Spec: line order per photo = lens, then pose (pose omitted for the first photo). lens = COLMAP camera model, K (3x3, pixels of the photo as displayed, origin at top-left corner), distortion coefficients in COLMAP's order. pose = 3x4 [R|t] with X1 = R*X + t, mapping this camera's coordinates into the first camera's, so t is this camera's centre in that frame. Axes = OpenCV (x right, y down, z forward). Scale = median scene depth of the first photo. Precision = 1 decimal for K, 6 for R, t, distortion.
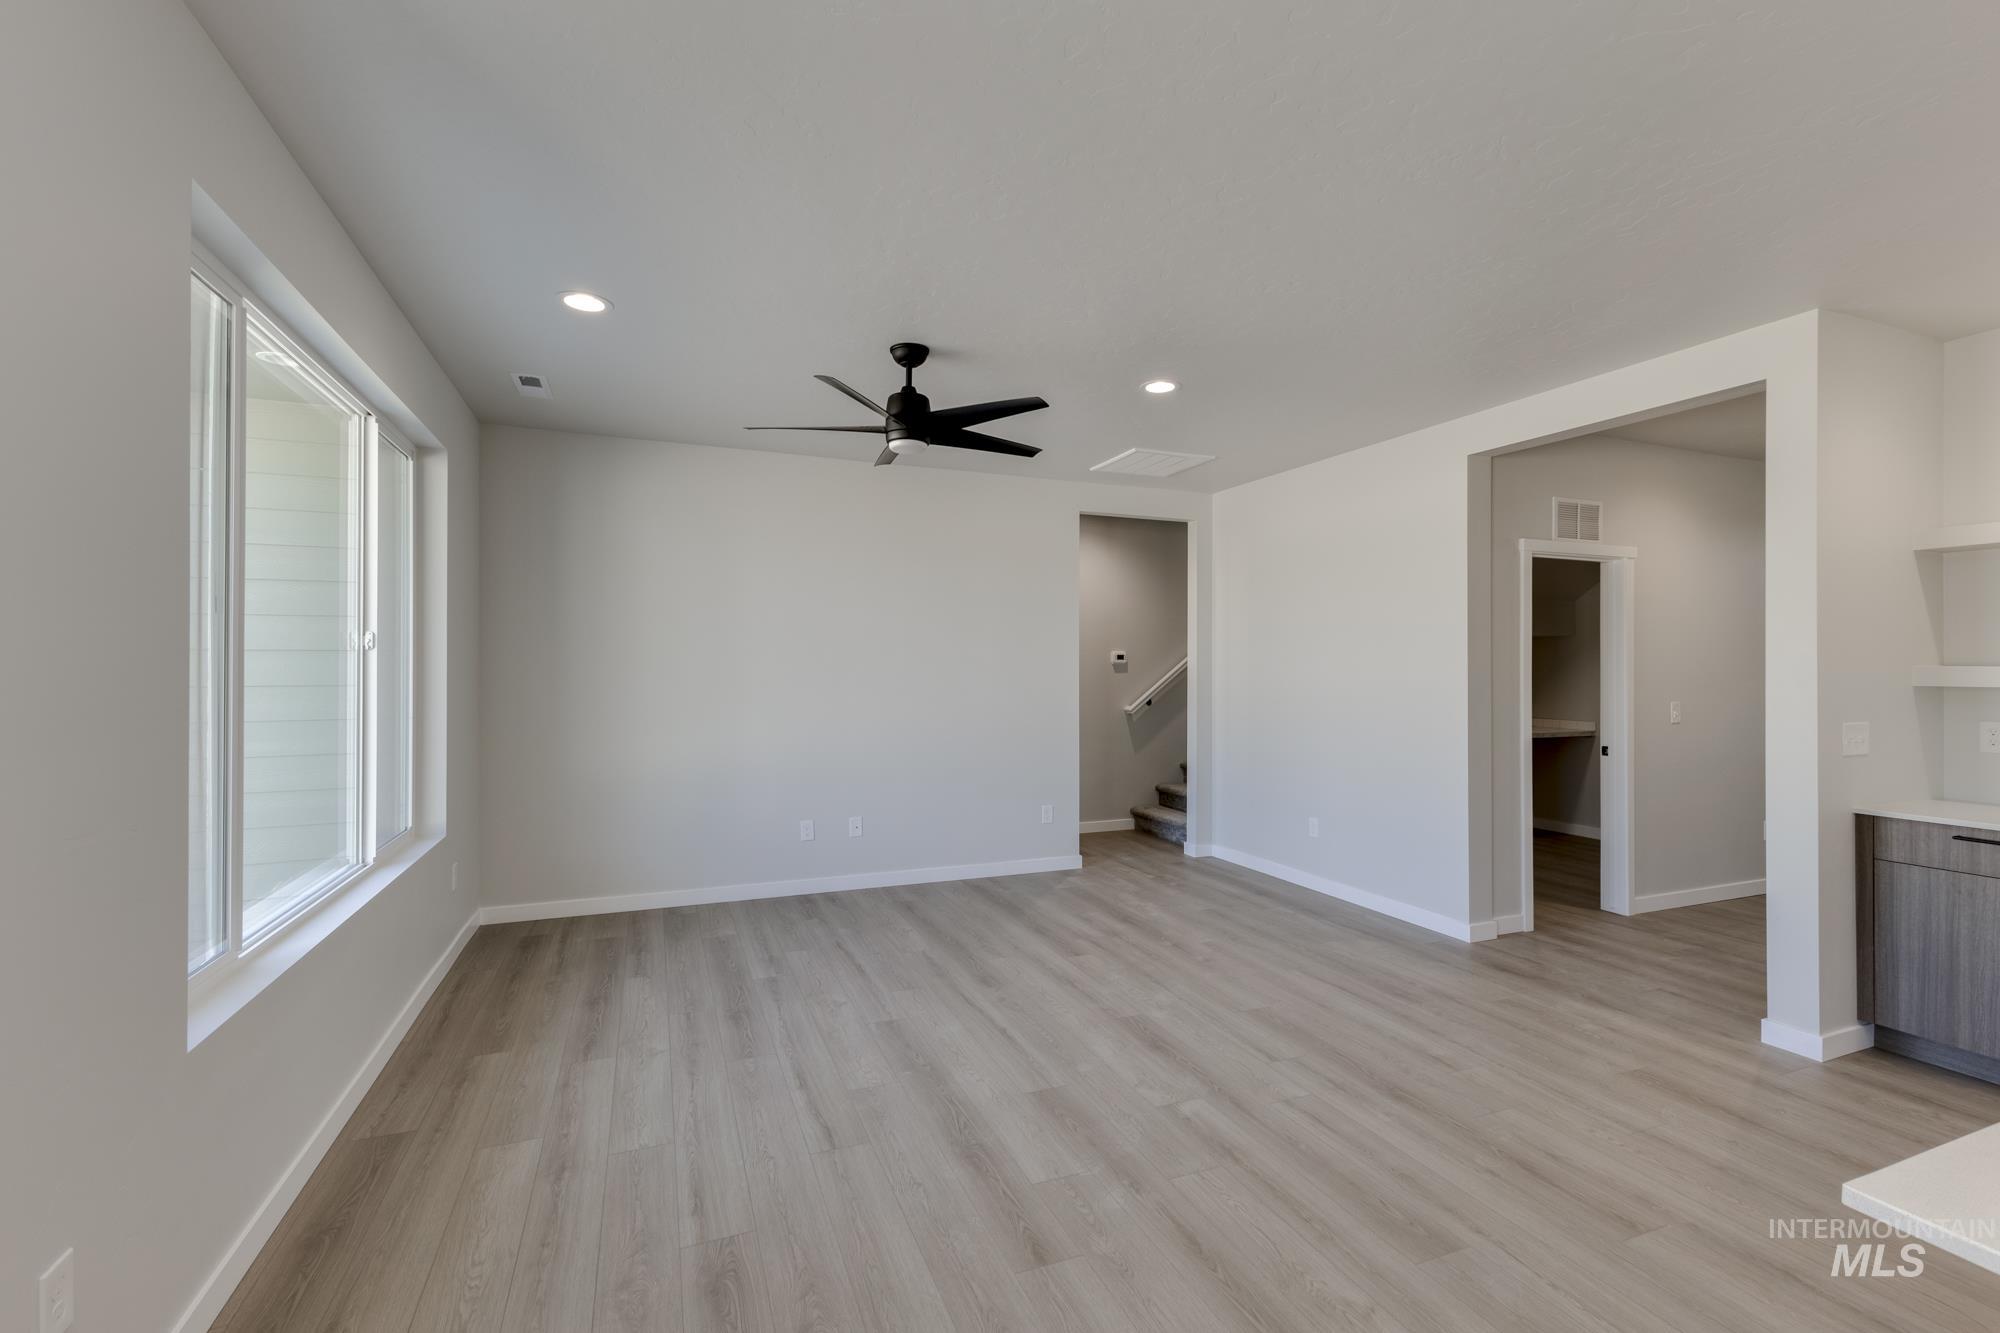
lens RADIAL K [[865.0, 0, 1003.5], [0, 865.0, 662.5], [0, 0, 1]] dist [0.008835, -0.000180]
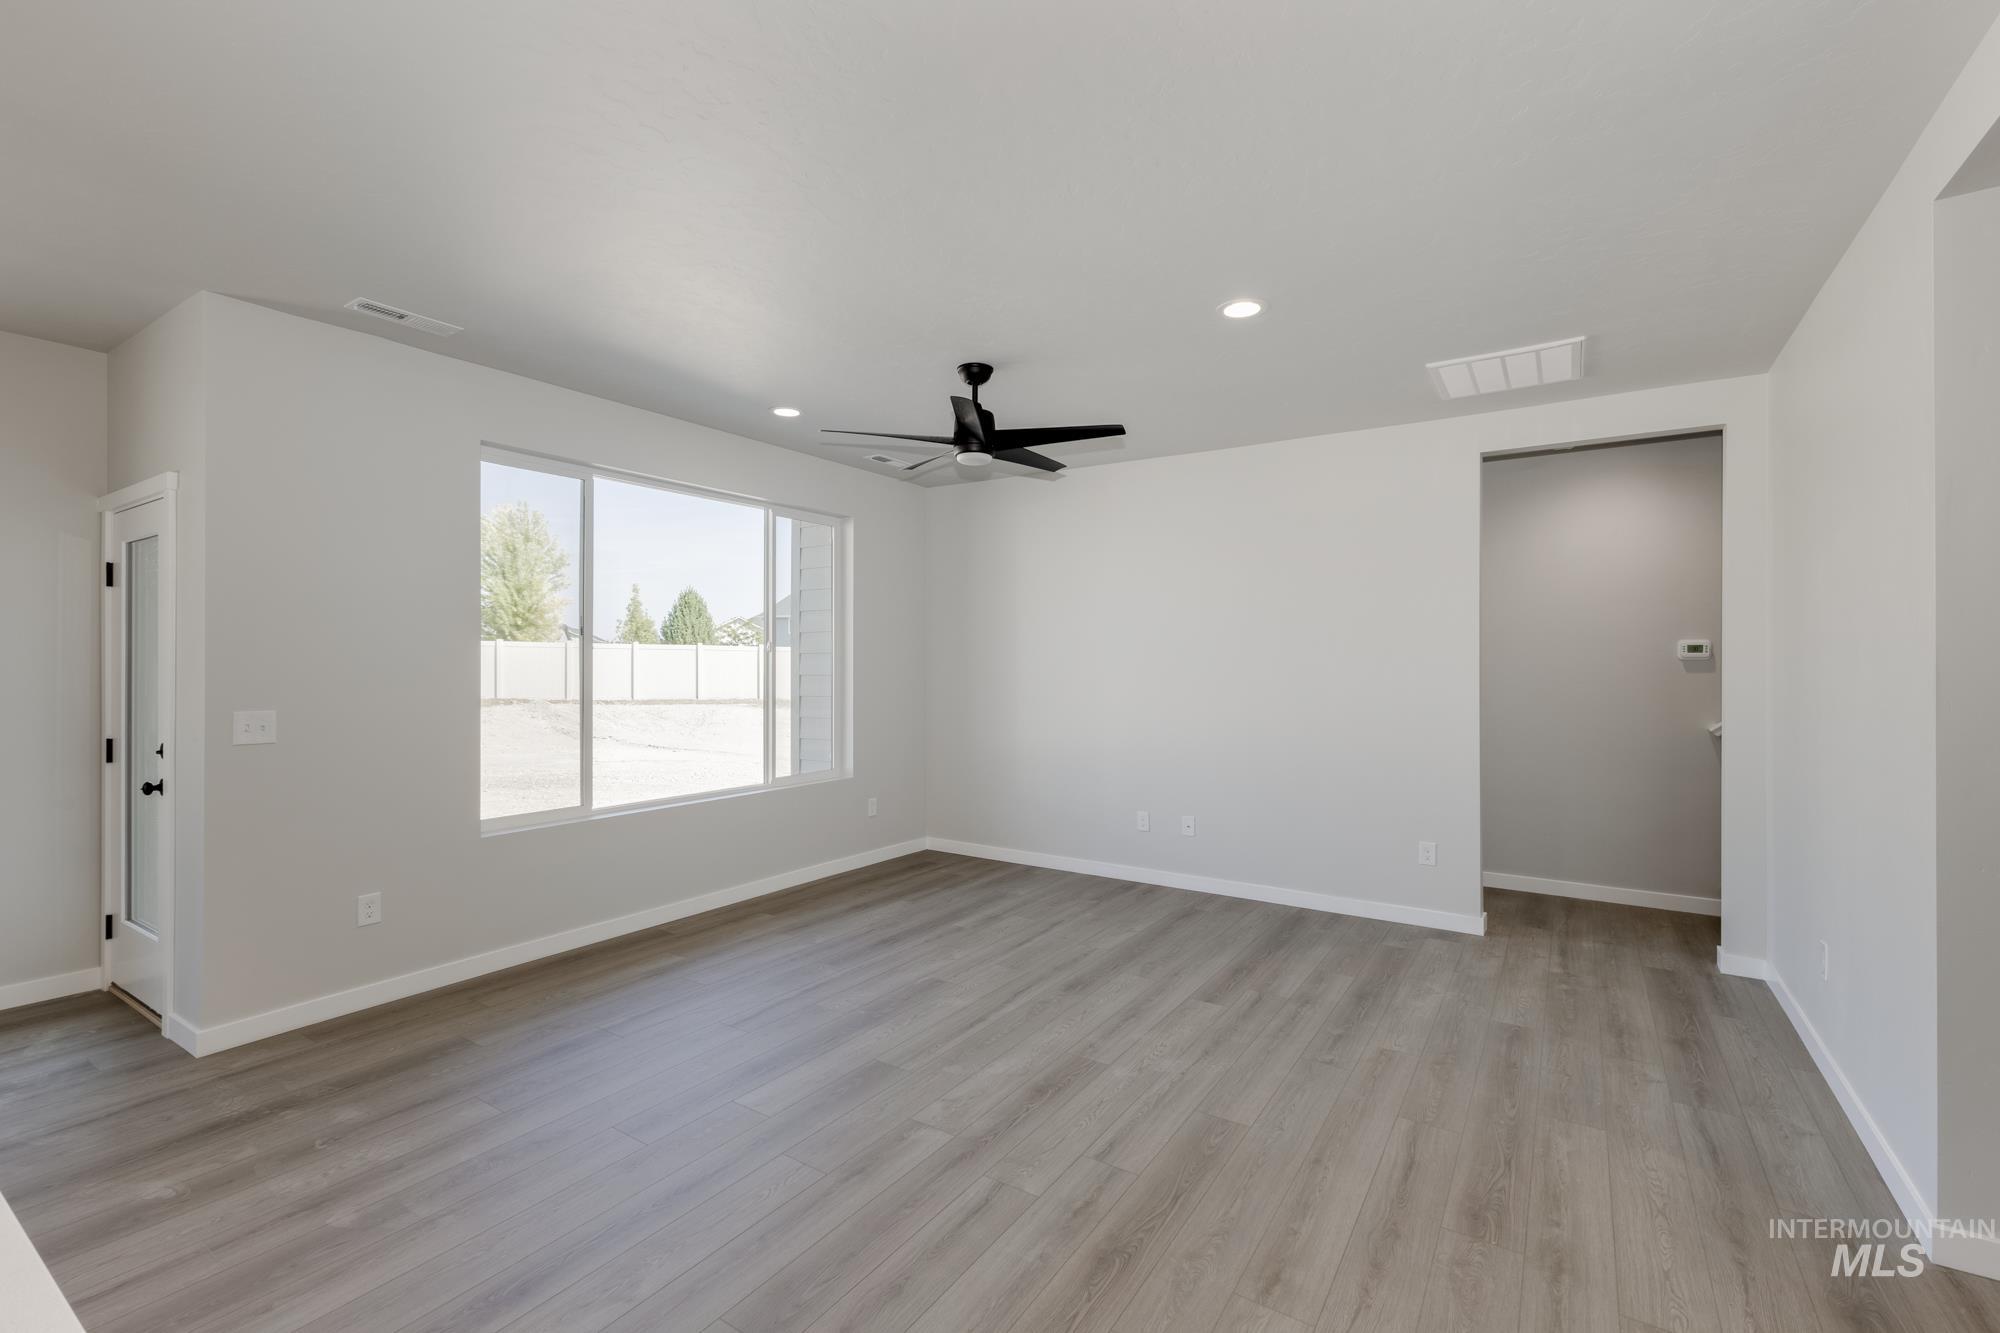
lens RADIAL K [[865.0, 0, 1003.5], [0, 865.0, 662.5], [0, 0, 1]] dist [0.008835, -0.000180]
pose [[0.565792, -0.001340, -0.824547, 0.811917], [0.004334, 0.999990, 0.001349, 0.003798], [0.824536, -0.004337, 0.565792, 0.426714]]
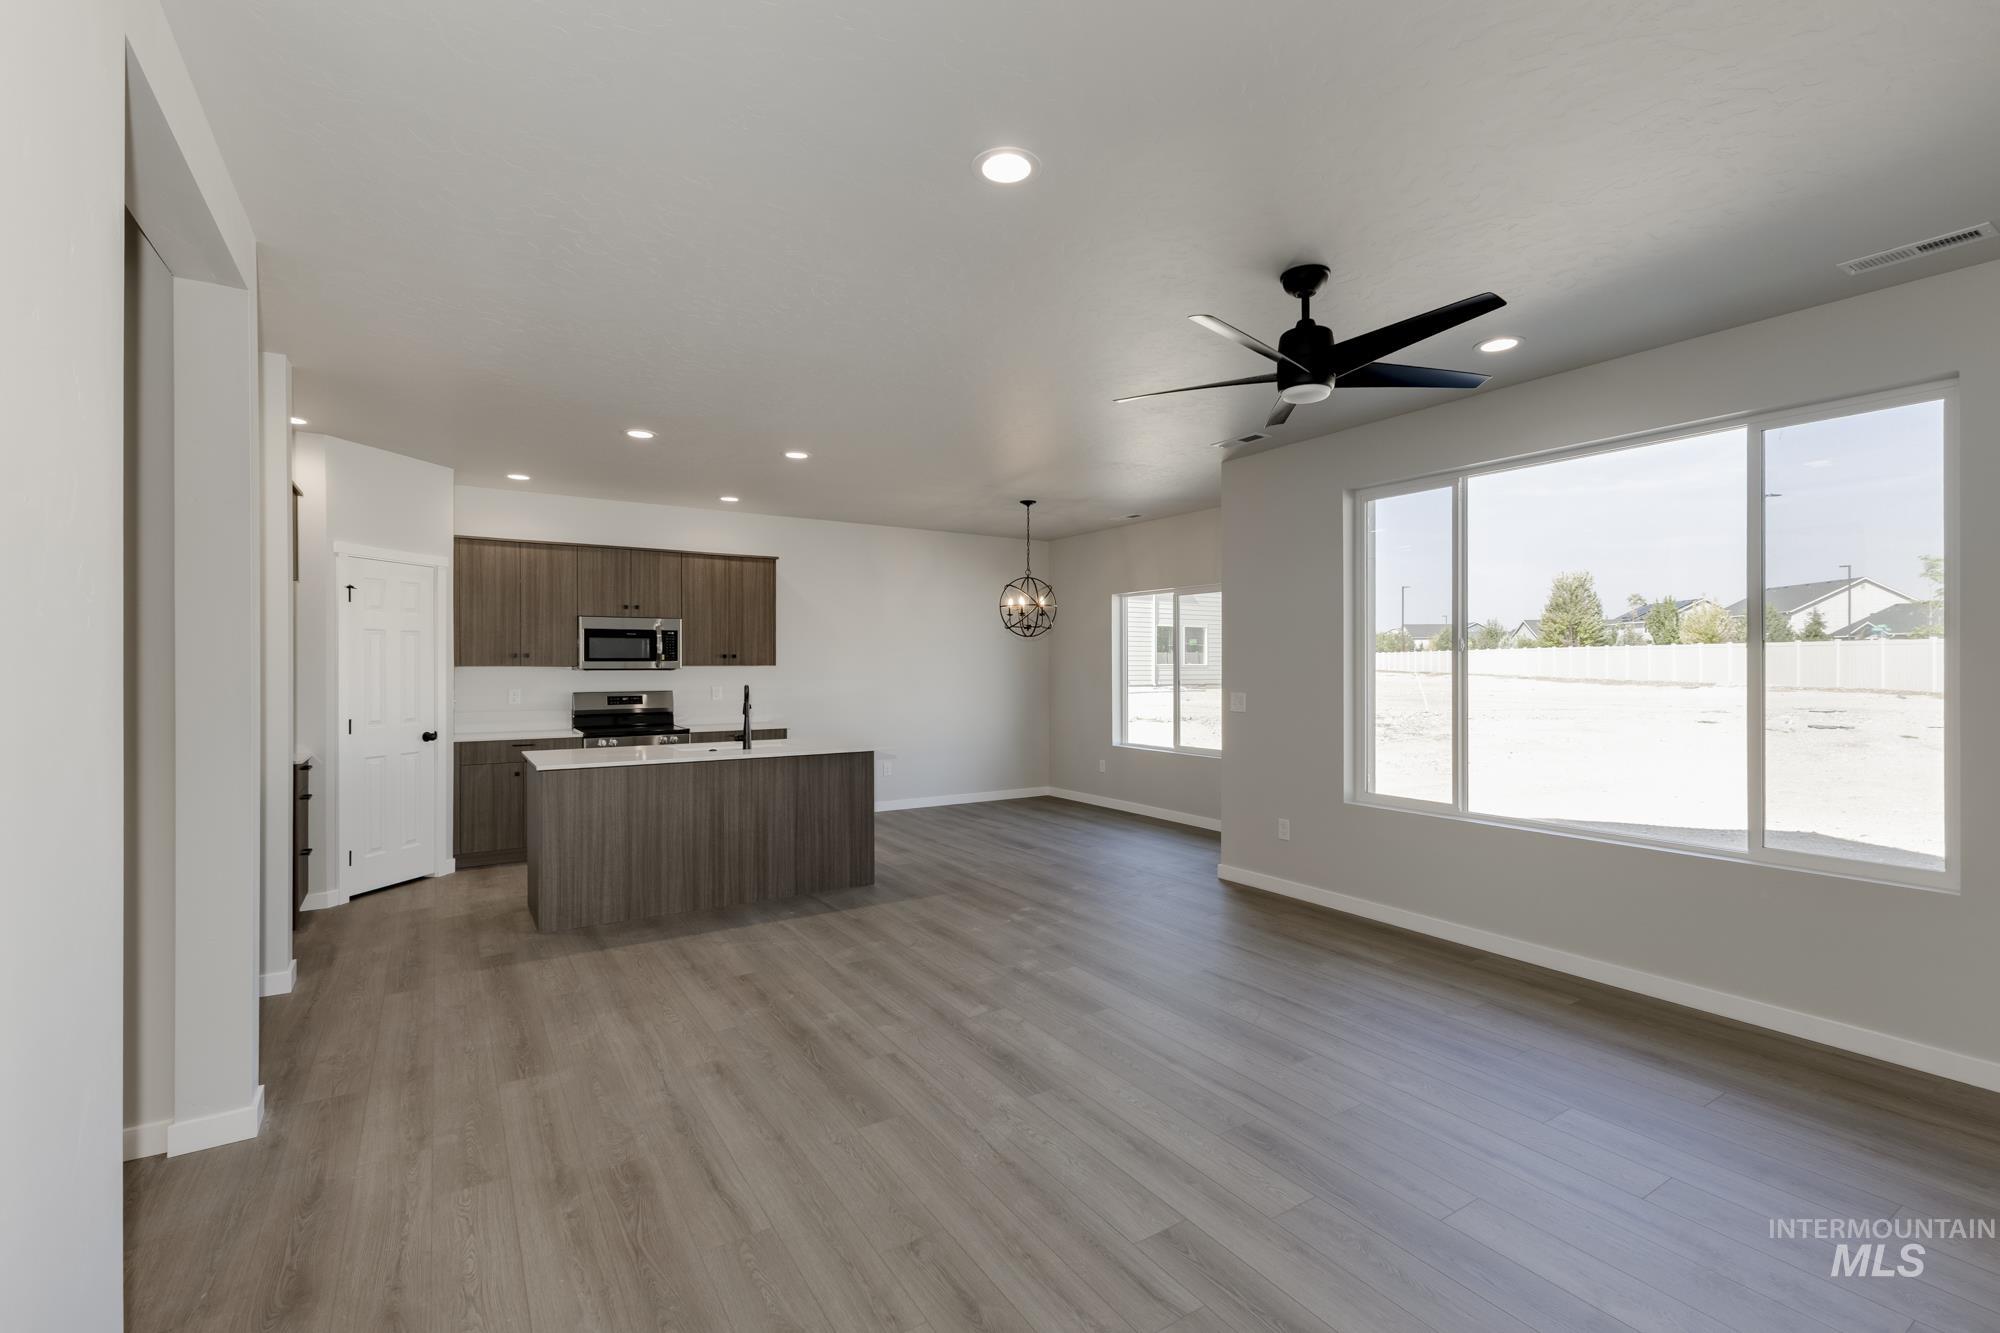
lens RADIAL K [[878.7, 0, 1000.0], [0, 878.7, 666.5], [0, 0, 1]] dist [0.010452, 0.000341]
pose [[-0.983625, -0.001256, -0.180224, 0.330222], [-0.000568, 0.999992, -0.003868, 0.010943], [0.180228, -0.003702, -0.983618, 1.795298]]
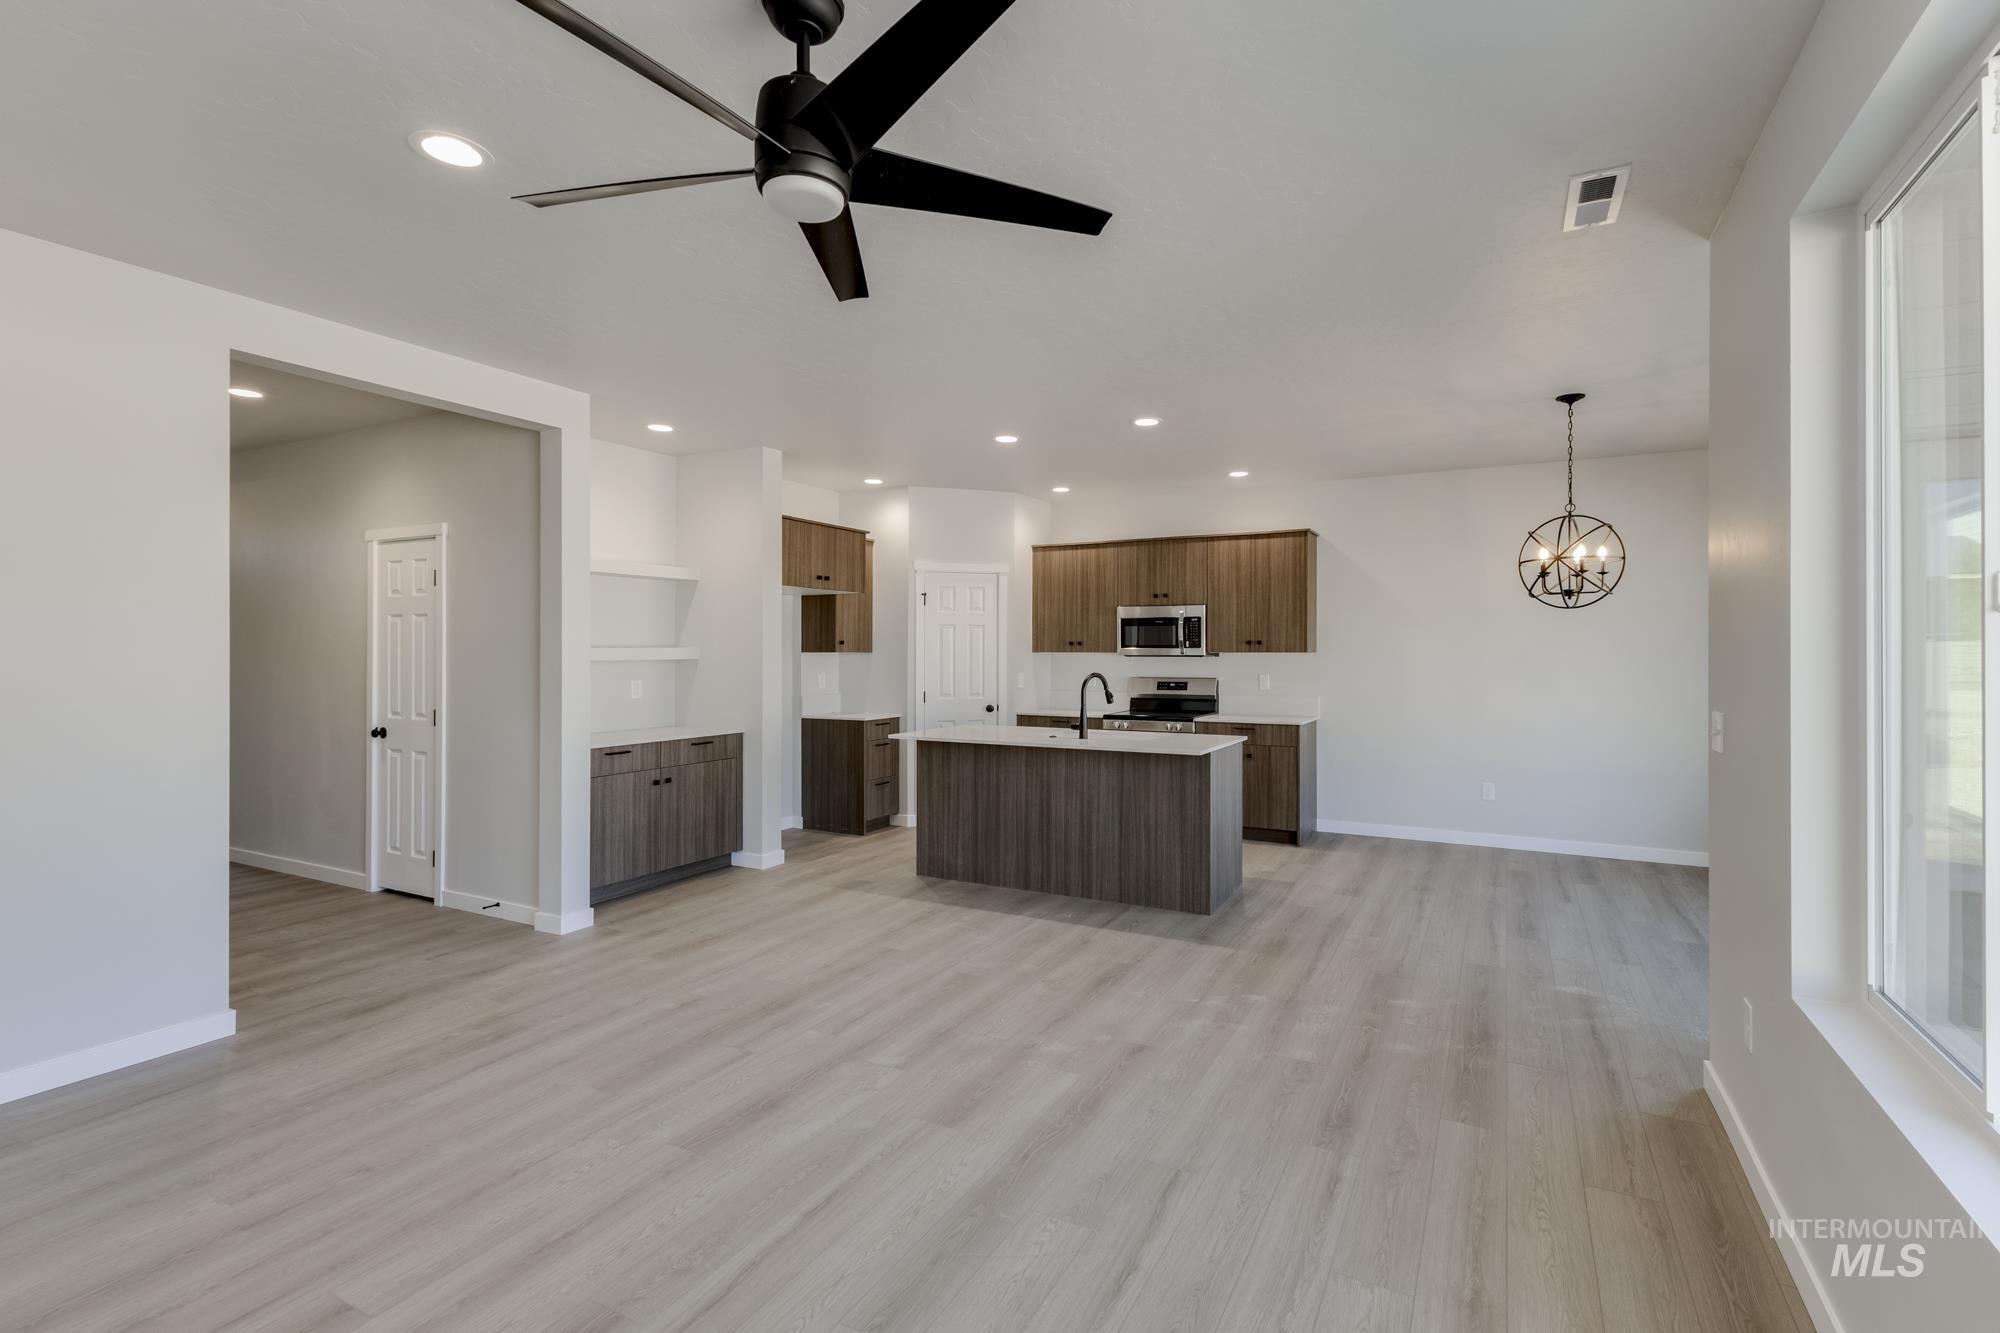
lens RADIAL K [[888.0, 0, 1056.1], [0, 888.0, 647.7], [0, 0, 1]] dist [0.010250, -0.000018]
pose [[-0.656757, 0.000465, 0.754102, -0.593305], [-0.006642, 0.999957, -0.006401, 0.005723], [-0.754073, -0.009213, -0.656726, 1.240955]]
